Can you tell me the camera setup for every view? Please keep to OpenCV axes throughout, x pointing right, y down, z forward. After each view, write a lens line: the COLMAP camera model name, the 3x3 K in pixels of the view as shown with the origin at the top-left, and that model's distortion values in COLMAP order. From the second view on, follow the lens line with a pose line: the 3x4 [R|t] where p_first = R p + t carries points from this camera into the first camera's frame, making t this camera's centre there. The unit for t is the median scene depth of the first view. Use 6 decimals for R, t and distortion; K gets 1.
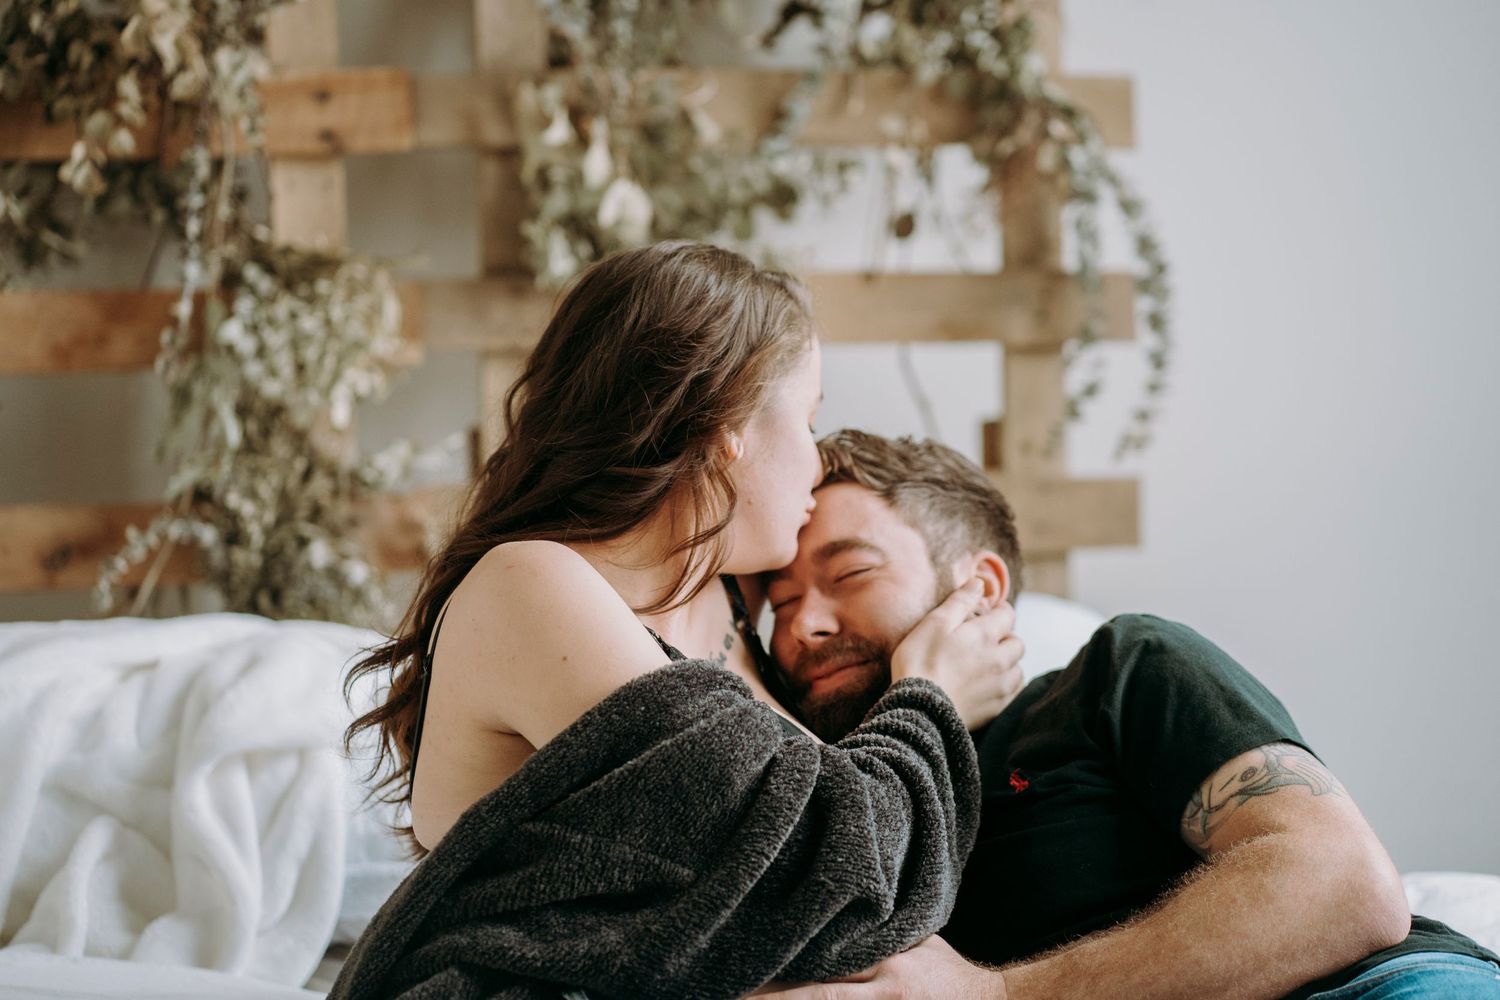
lens RADIAL K [[3684.0, 0, 742.7], [0, 3684.0, 490.6], [0, 0, 1]] dist [-0.074836, 0.000000]
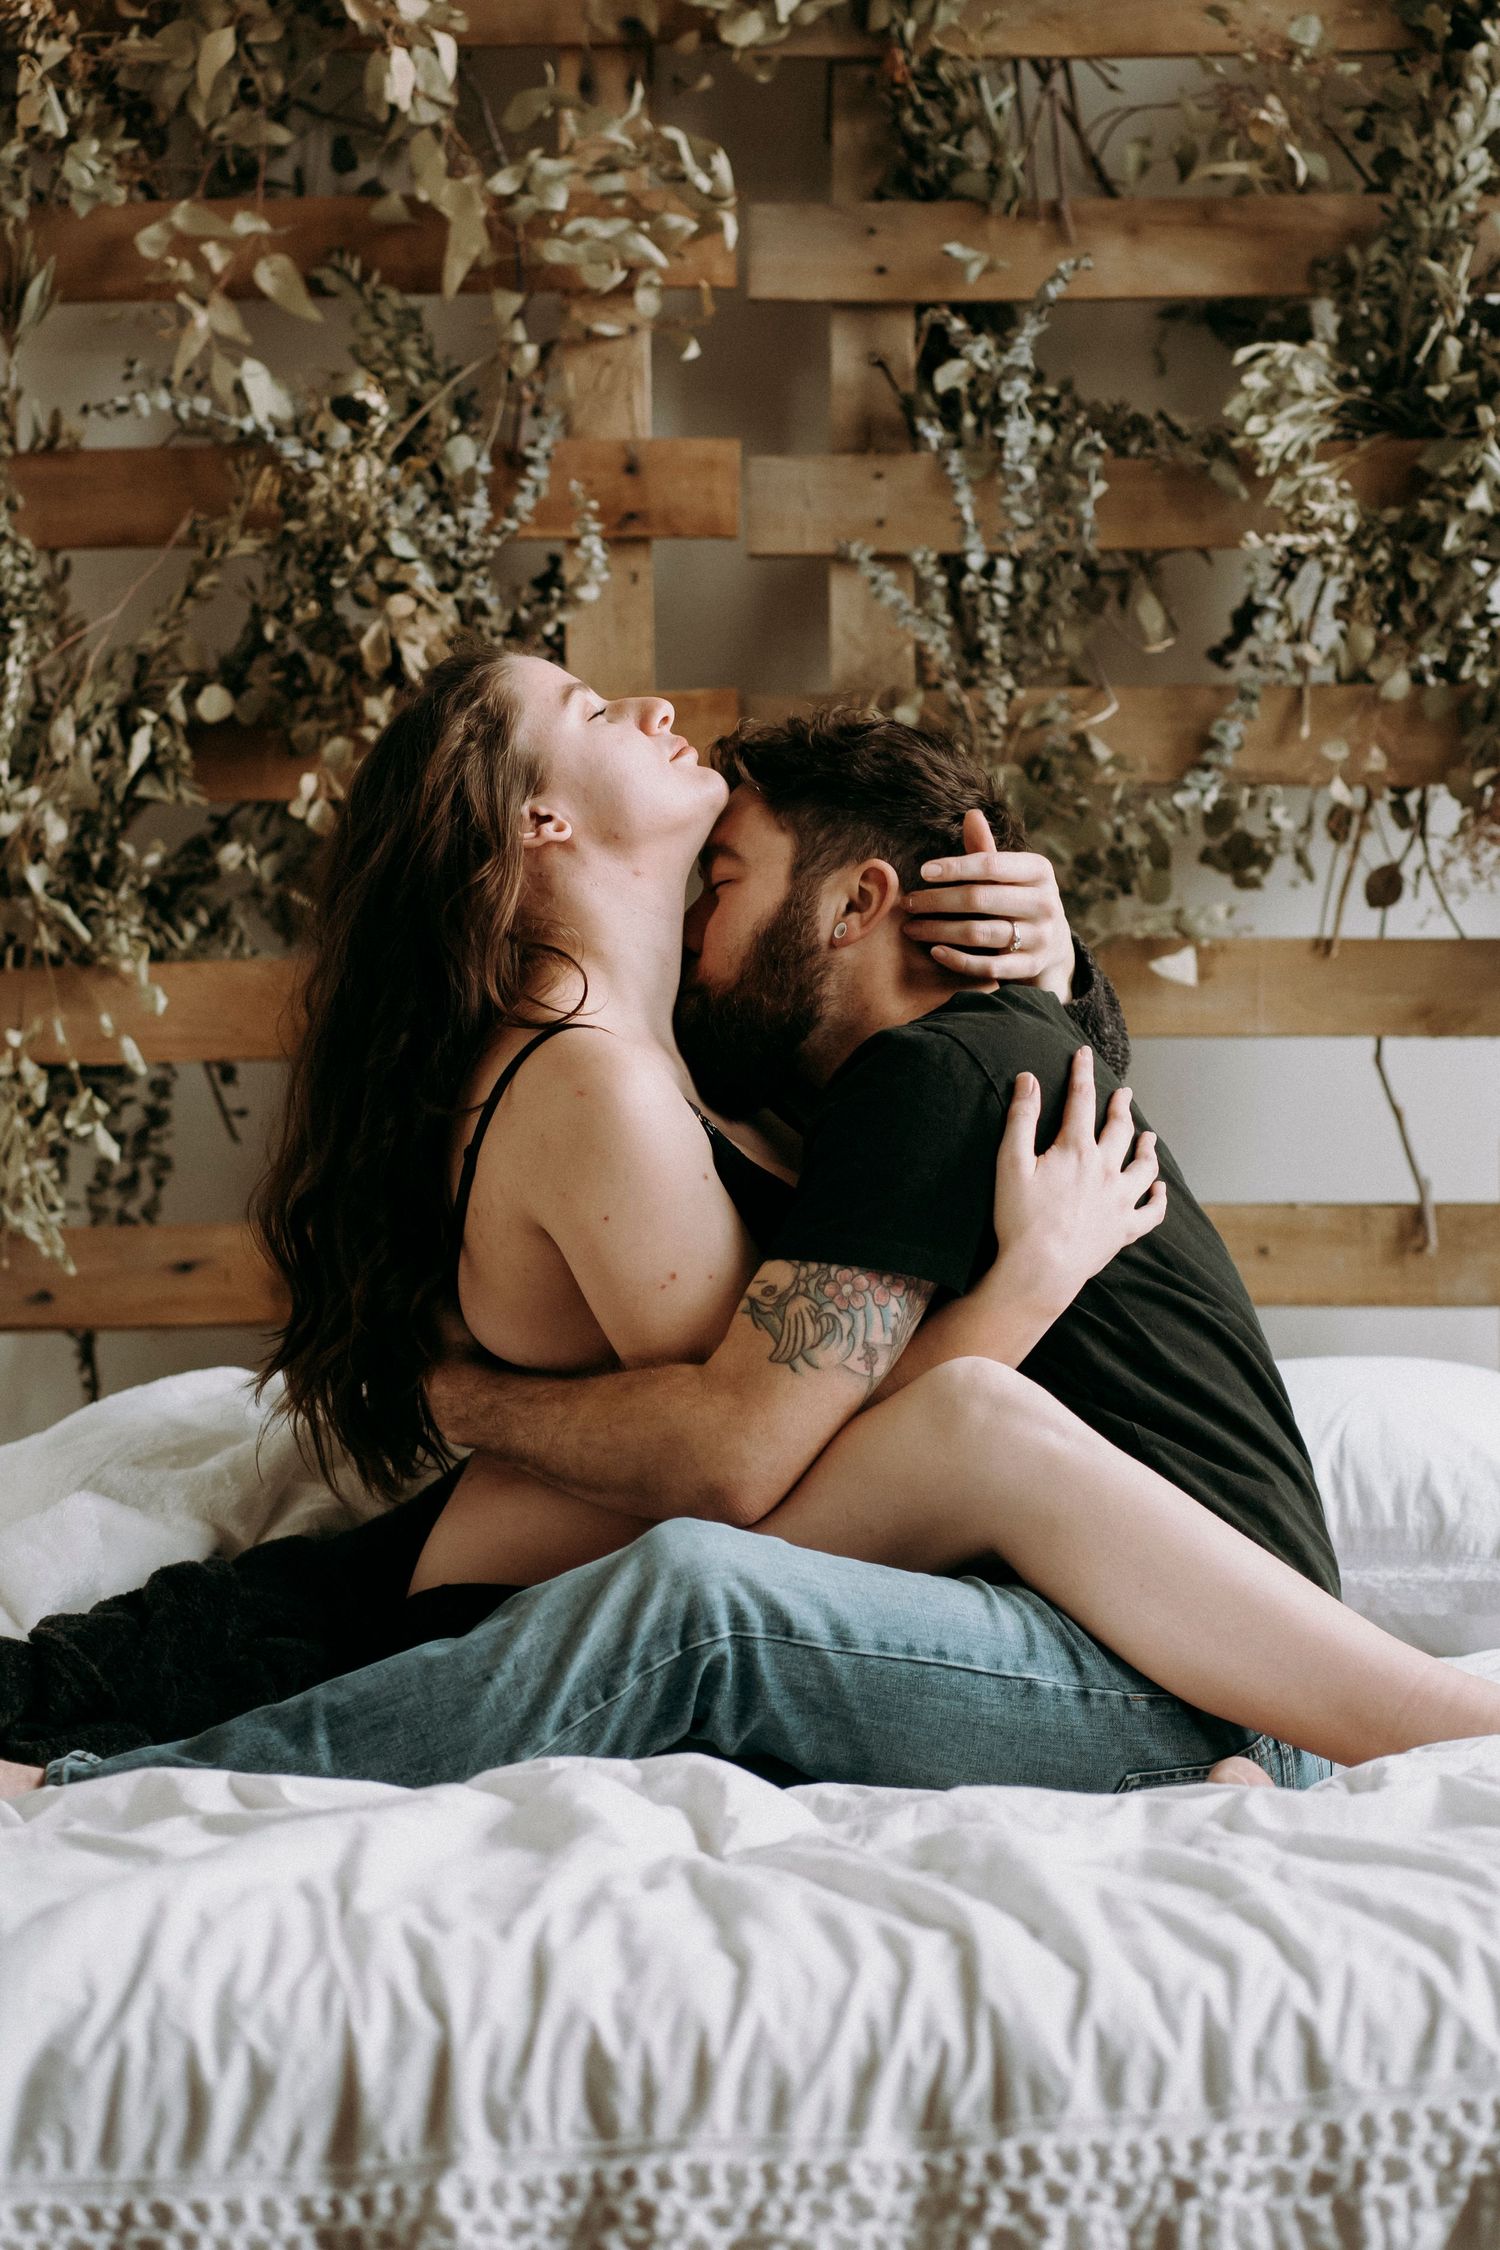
lens RADIAL K [[7074.8, 0, 830.0], [0, 7074.8, 908.7], [0, 0, 1]] dist [0.049379, 0.000000]
pose [[0.969984, -0.013471, -0.242797, 0.312806], [-0.019383, 0.991004, -0.132419, 0.141764], [0.242397, 0.133150, 0.960997, -0.496623]]
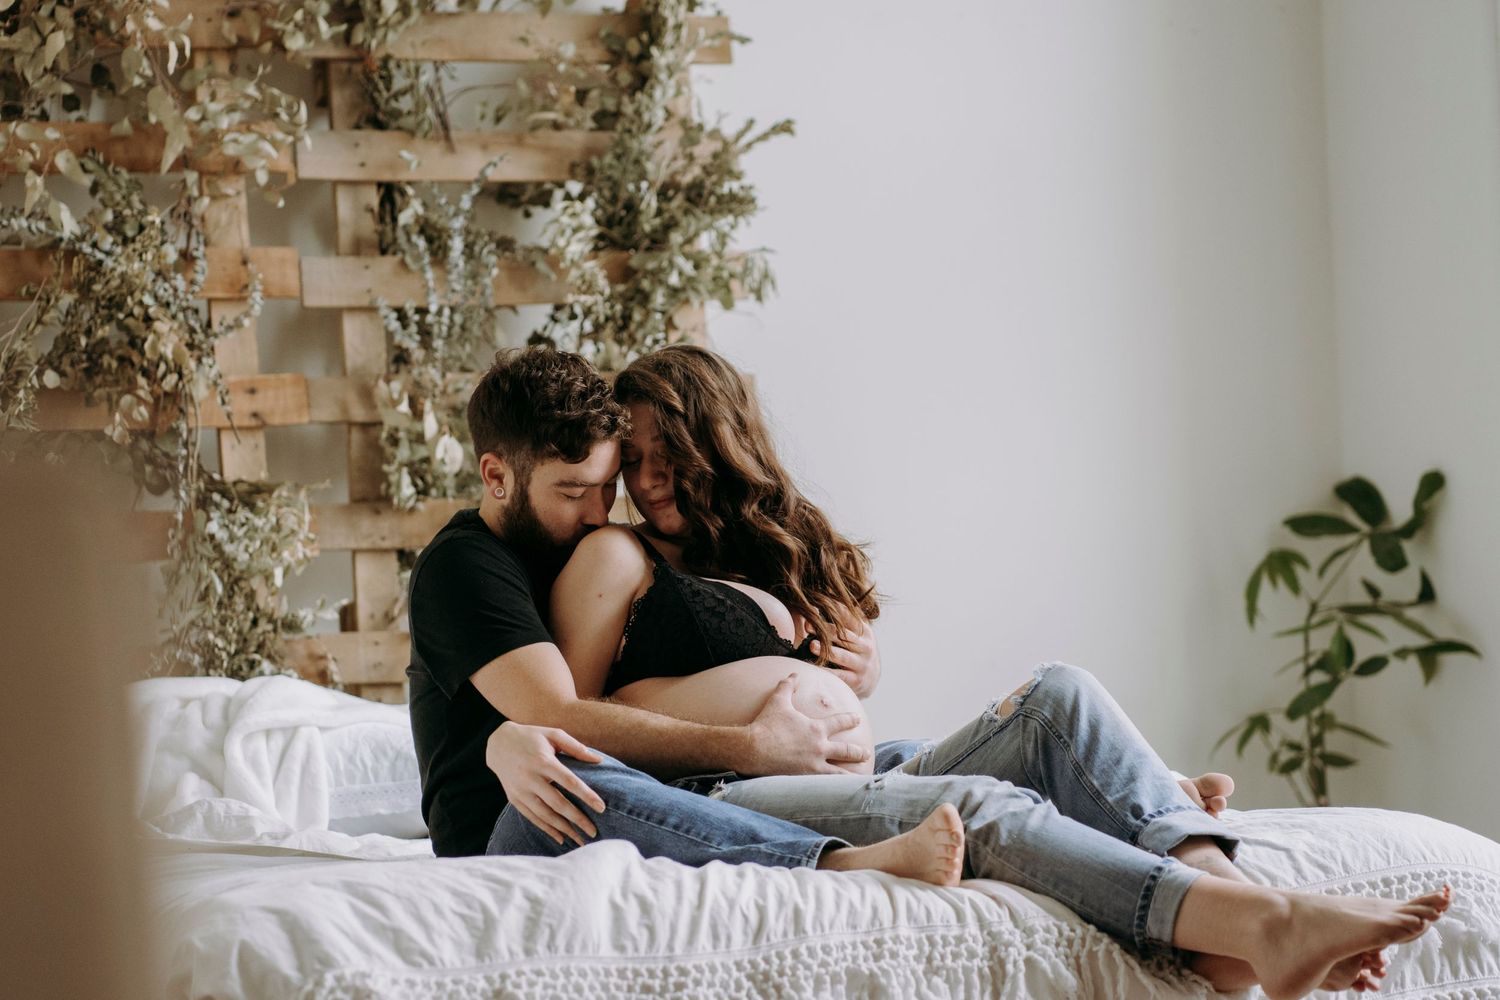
lens RADIAL K [[4239.3, 0, 726.4], [0, 4239.3, 480.5], [0, 0, 1]] dist [-0.035273, 0.000000]
pose [[0.993212, -0.032478, 0.111691, -0.118065], [0.051838, 0.983191, -0.175068, 0.266597], [-0.104128, 0.179670, 0.978200, -0.823806]]
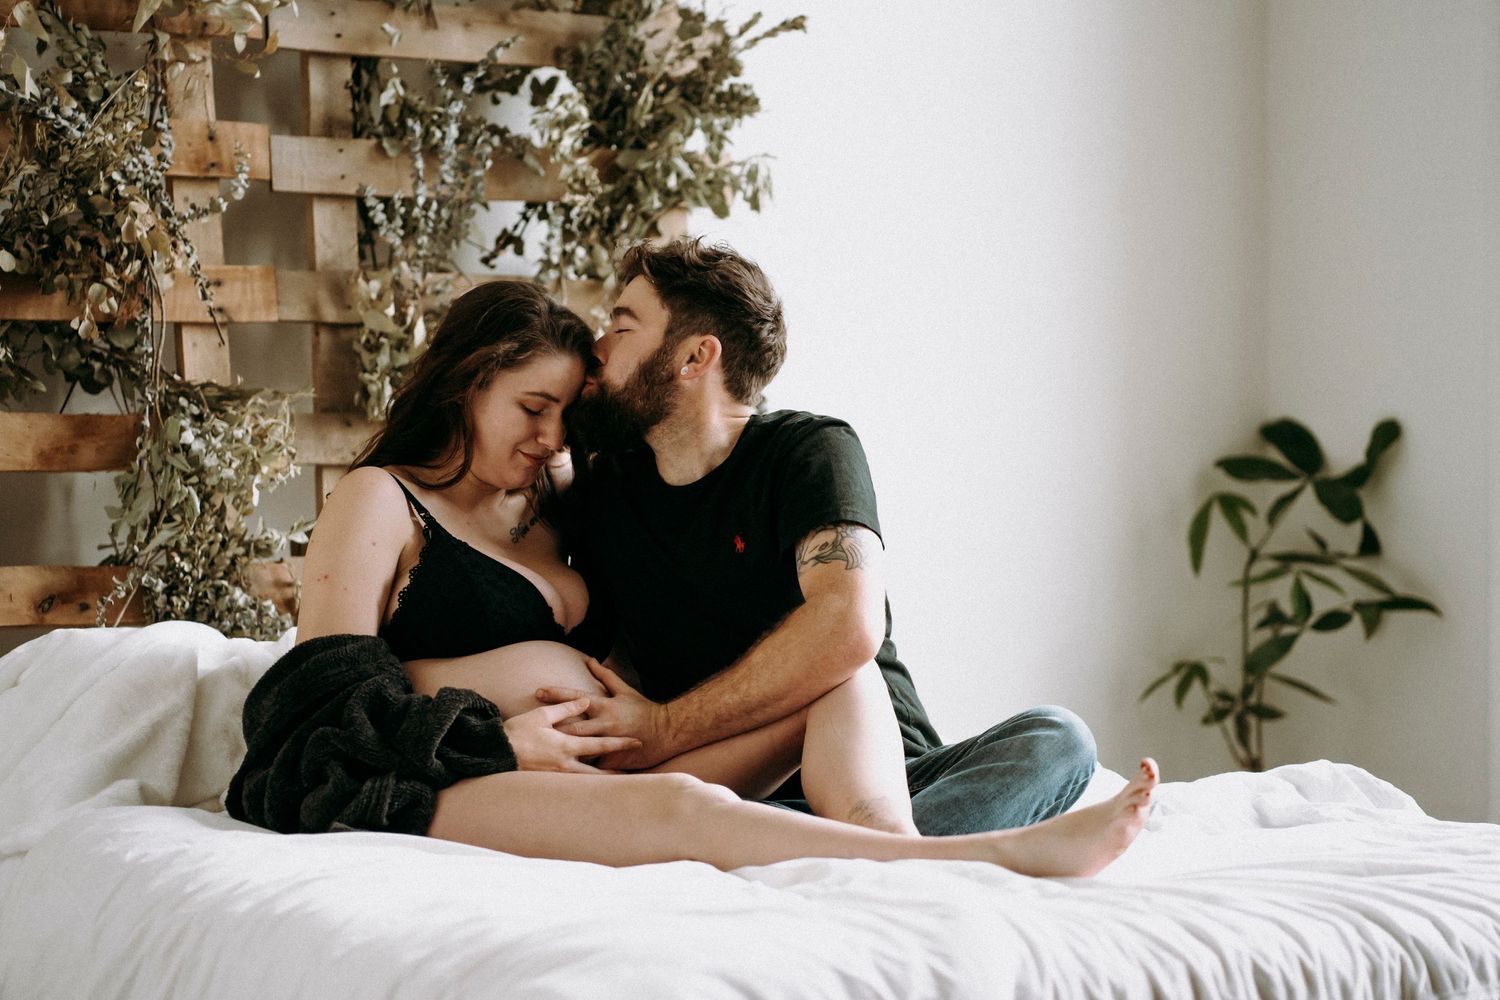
lens RADIAL K [[3684.0, 0, 755.4], [0, 3684.0, 500.5], [0, 0, 1]] dist [-0.074836, 0.000000]
pose [[0.957221, 0.001732, 0.289351, -0.331287], [0.034895, 0.991993, -0.121375, 0.158177], [-0.287245, 0.126279, 0.949497, -0.406727]]
